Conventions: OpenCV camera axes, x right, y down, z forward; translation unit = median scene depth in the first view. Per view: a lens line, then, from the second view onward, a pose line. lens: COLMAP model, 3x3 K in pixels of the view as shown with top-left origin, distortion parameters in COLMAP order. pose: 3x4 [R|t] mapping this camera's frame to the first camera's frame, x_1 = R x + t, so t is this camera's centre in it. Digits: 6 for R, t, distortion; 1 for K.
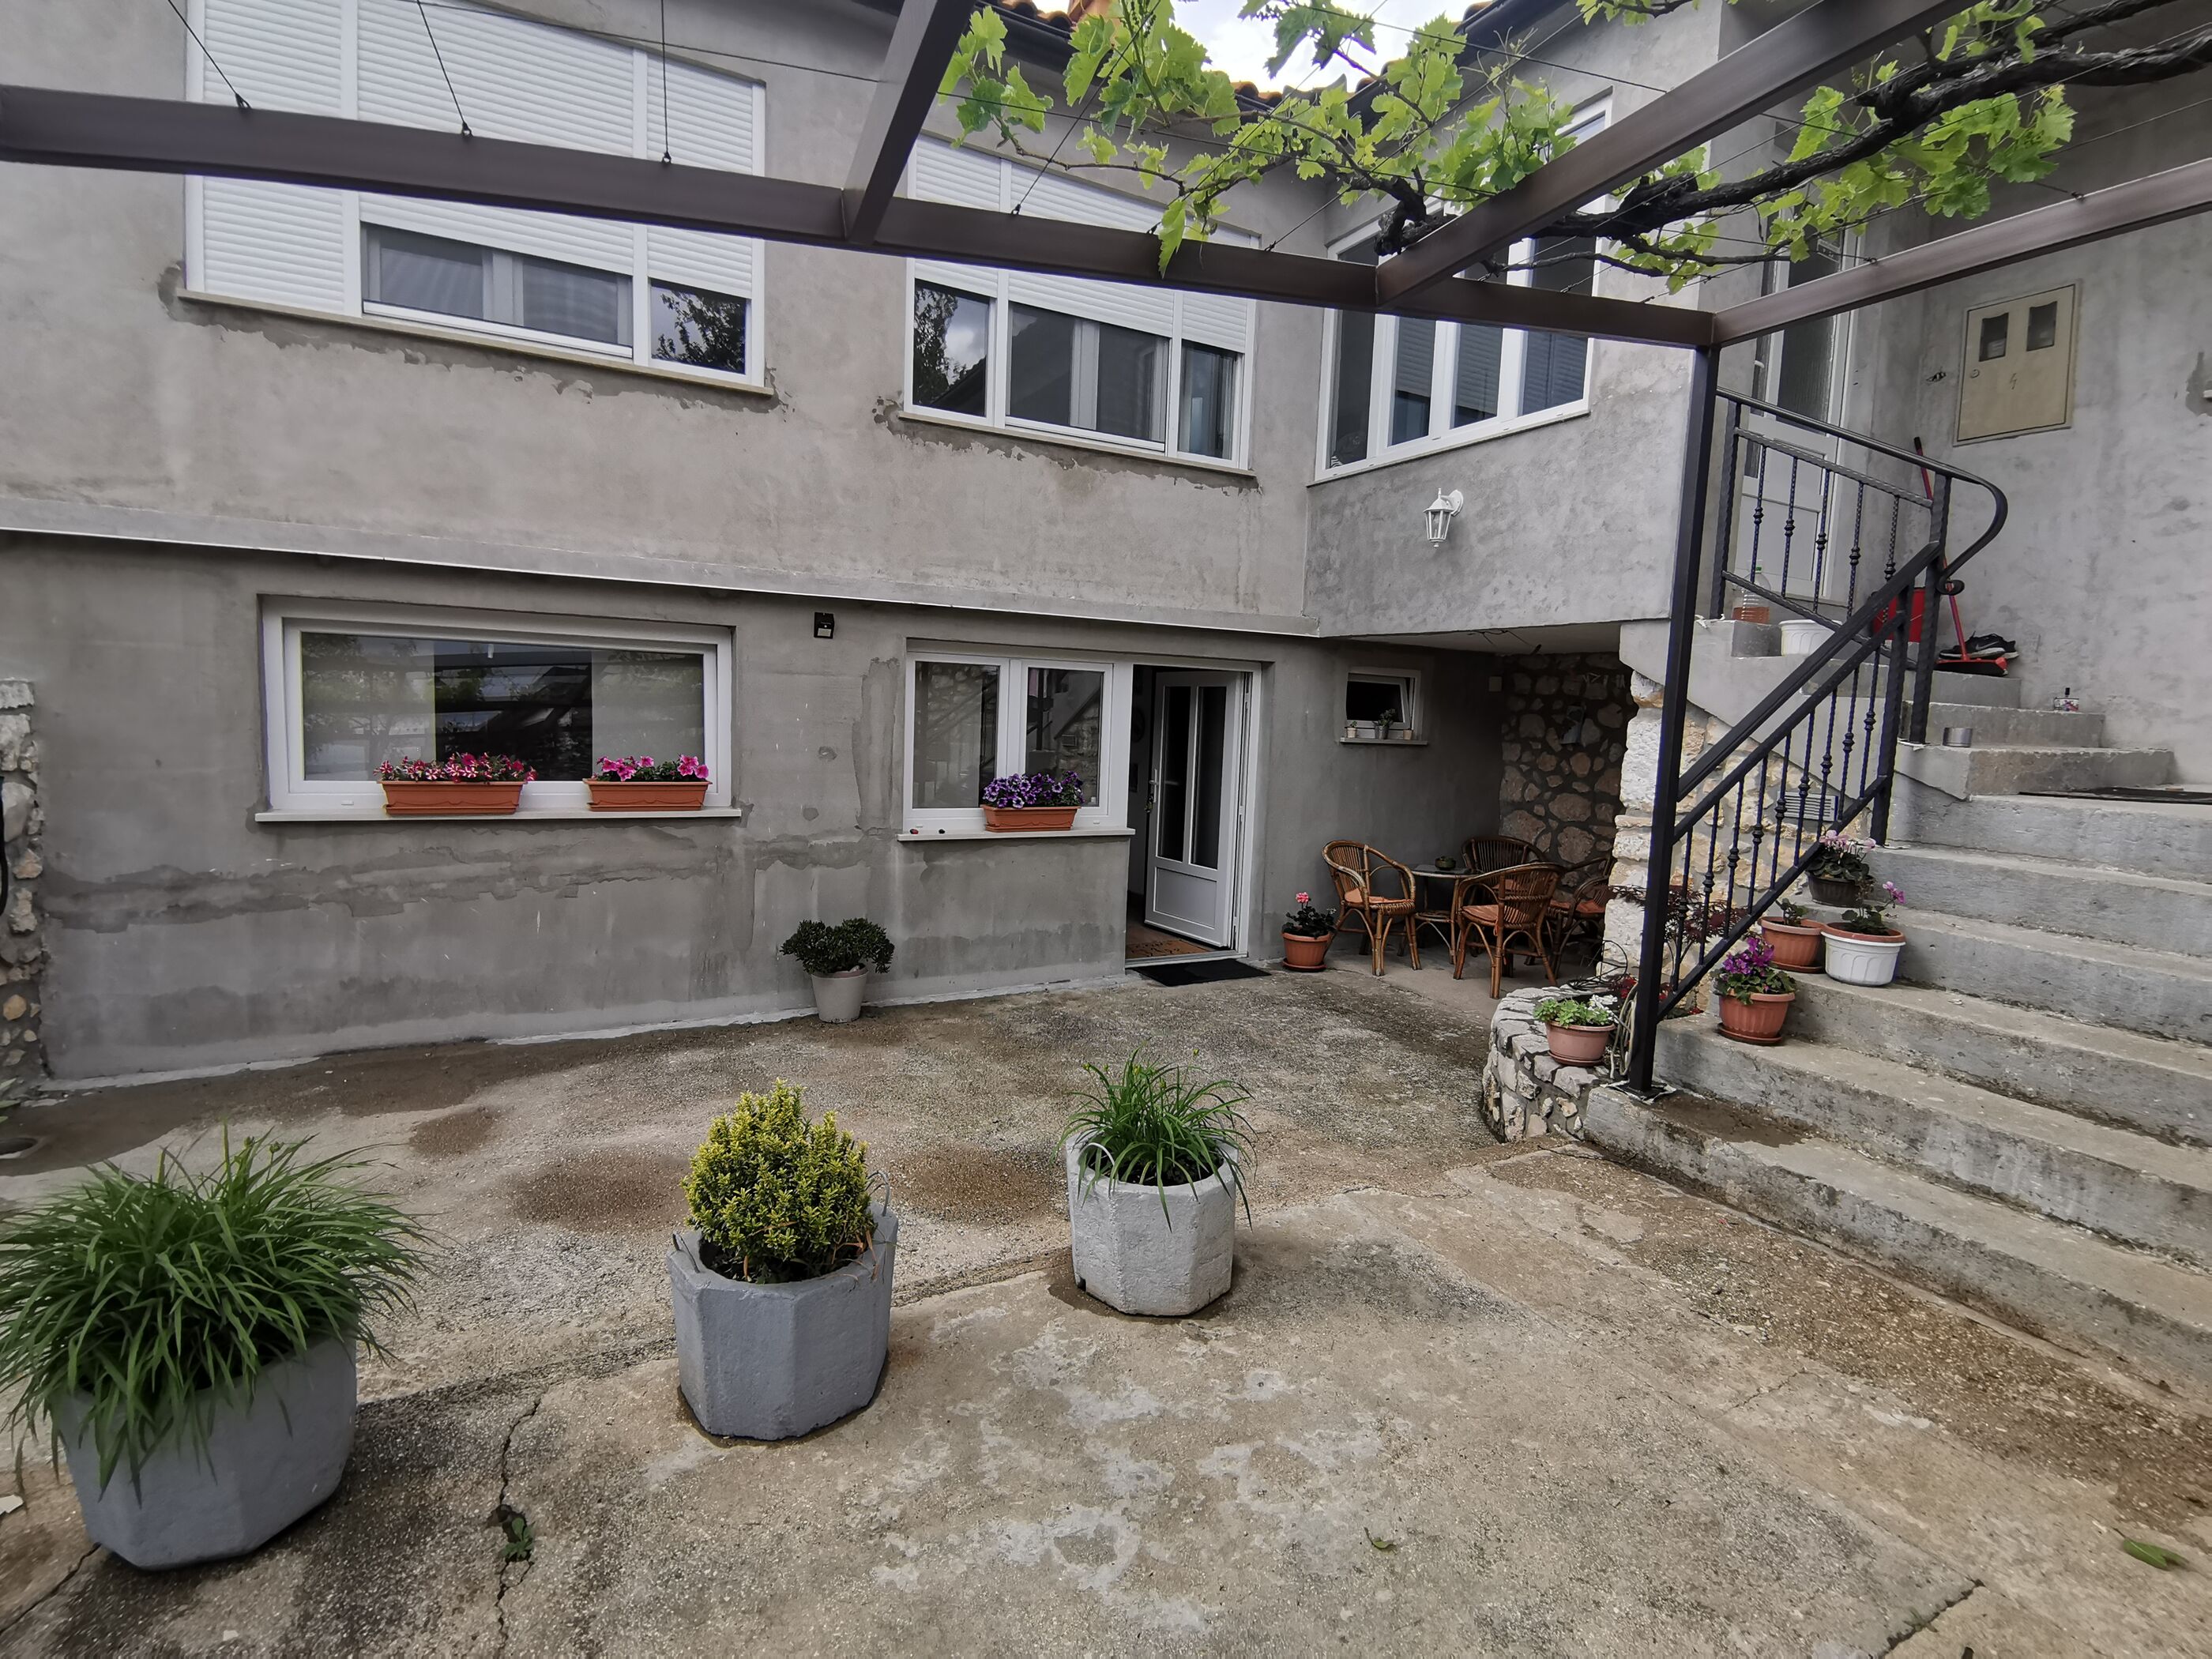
lens RADIAL K [[1083.3, 0, 1100.4], [0, 1083.3, 828.6], [0, 0, 1]] dist [0.006282, -0.012861]
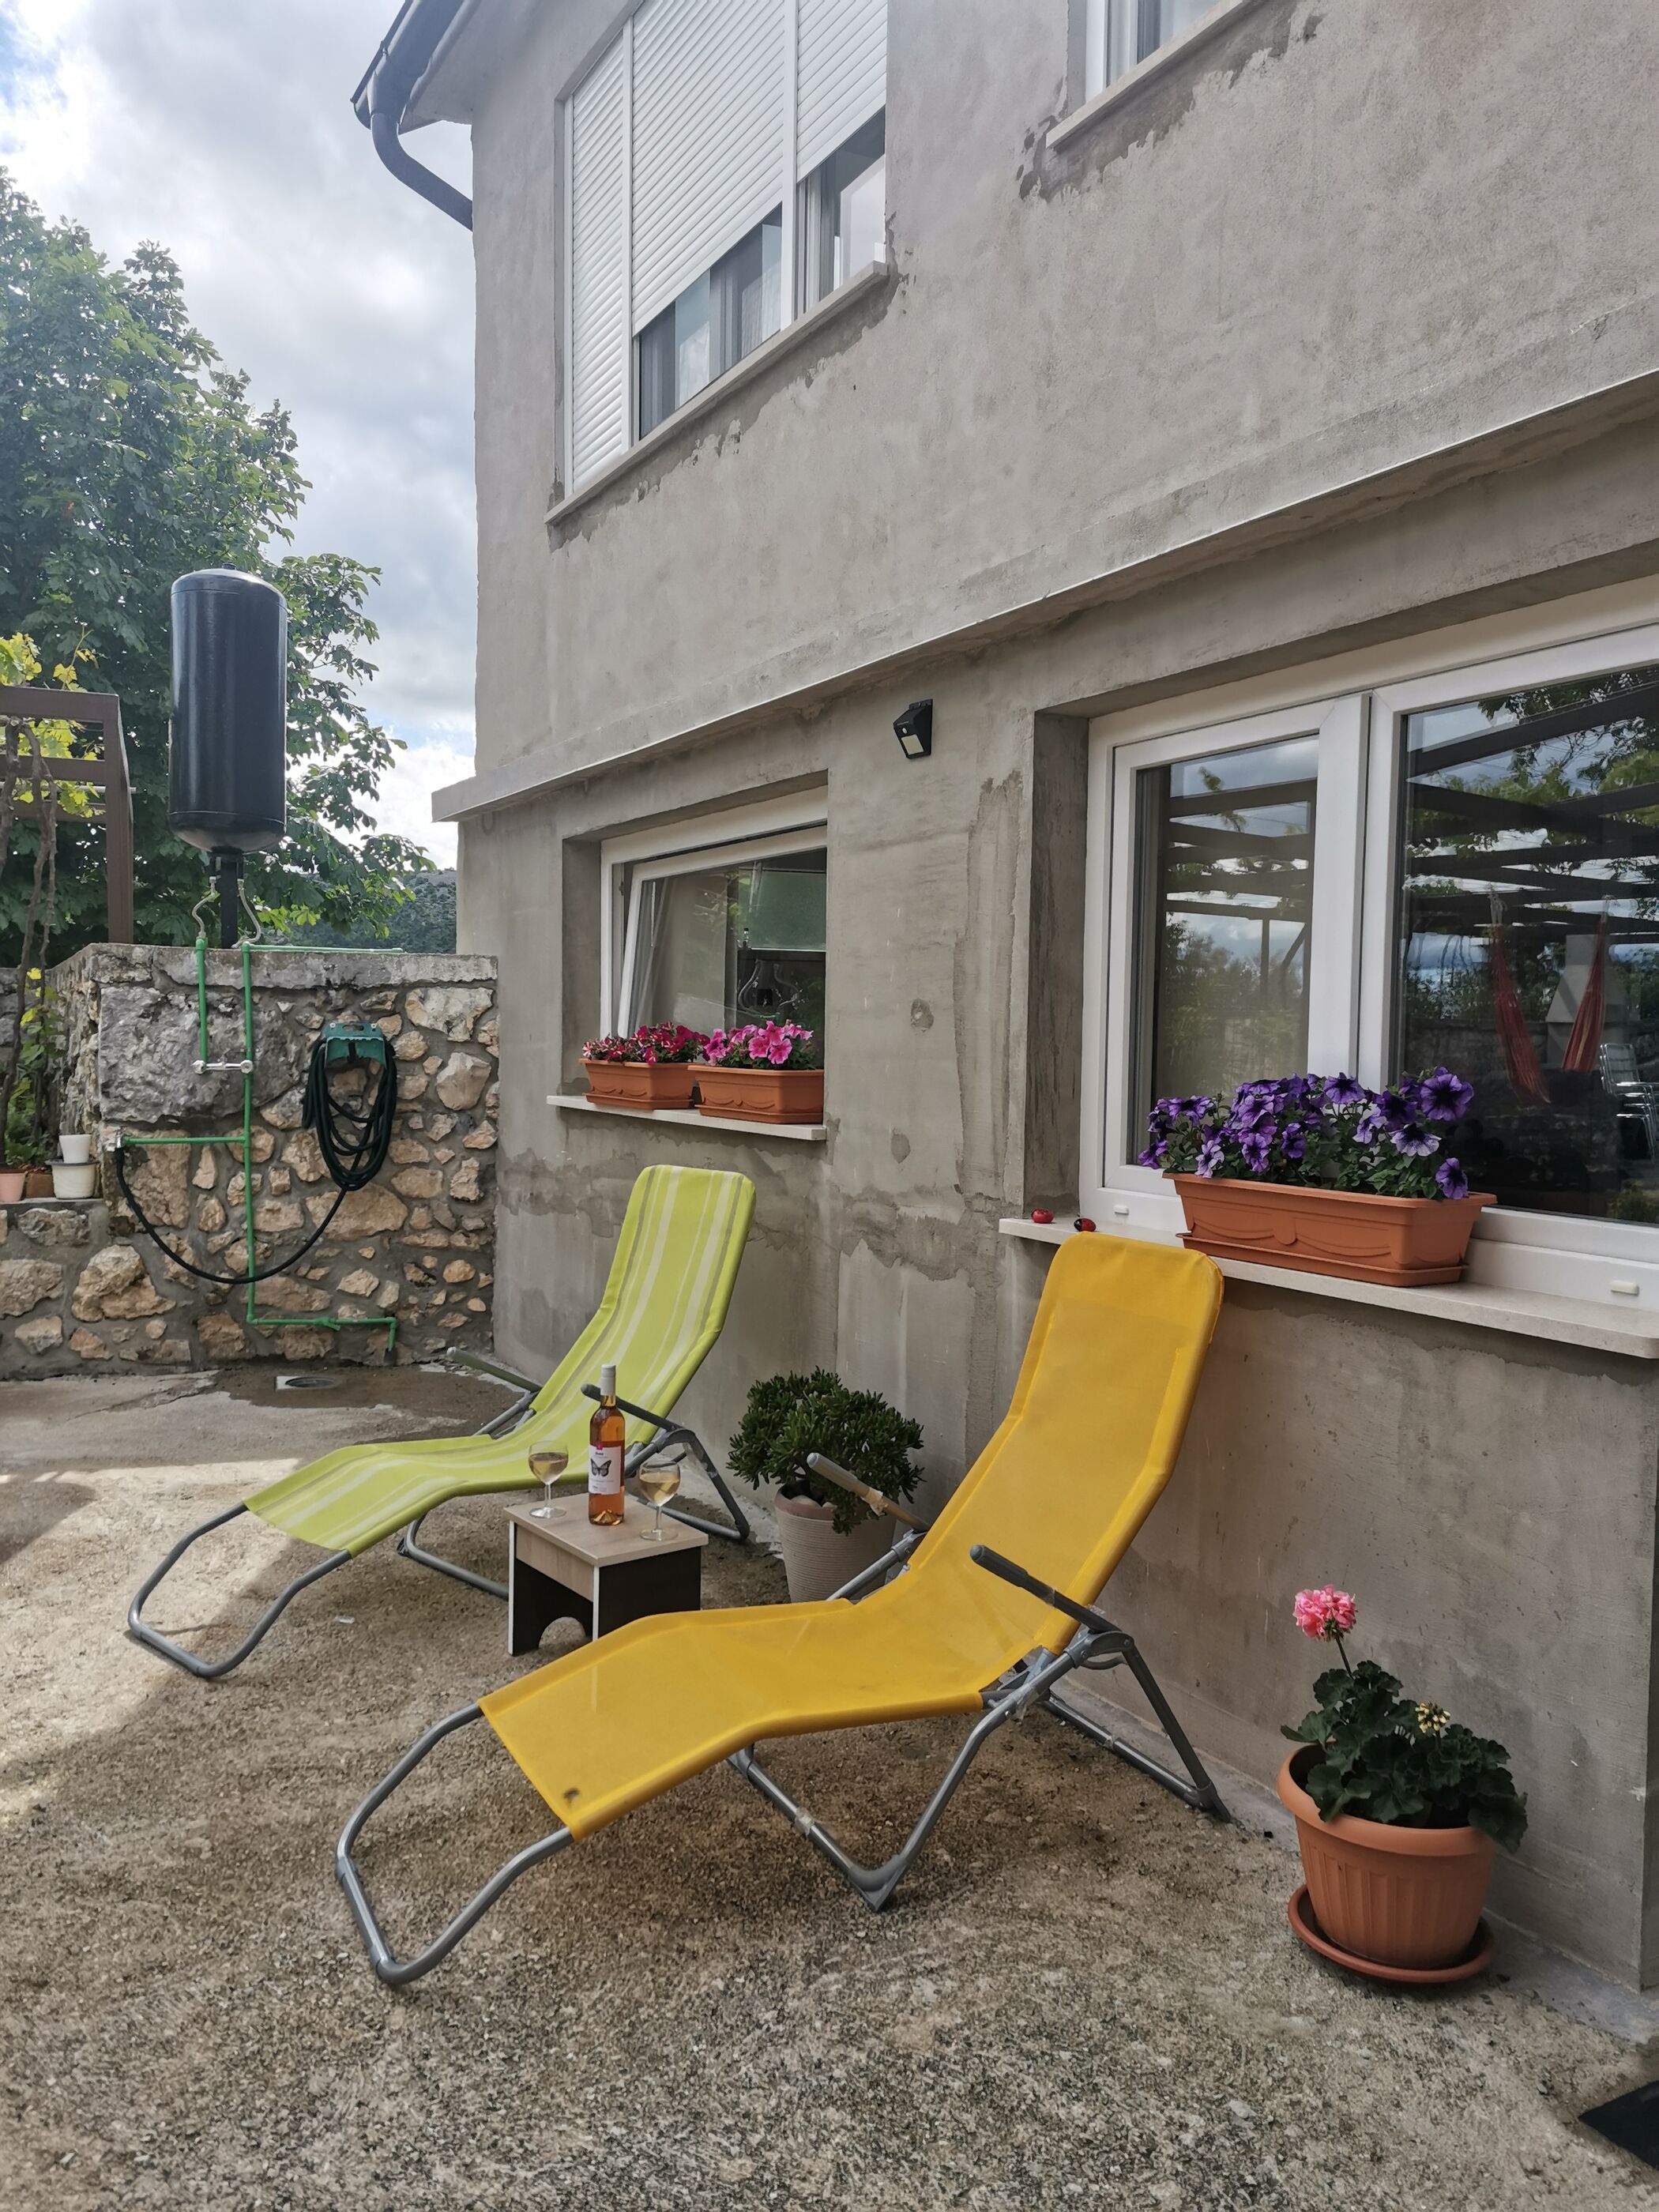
lens RADIAL K [[1674.1, 0, 826.8], [0, 1674.1, 1102.5], [0, 0, 1]] dist [0.042662, -0.009515]
pose [[0.008793, 0.014411, -0.999857, 0.434764], [-0.103180, 0.994572, 0.013428, -0.038711], [0.994624, 0.103047, 0.010232, 0.960099]]
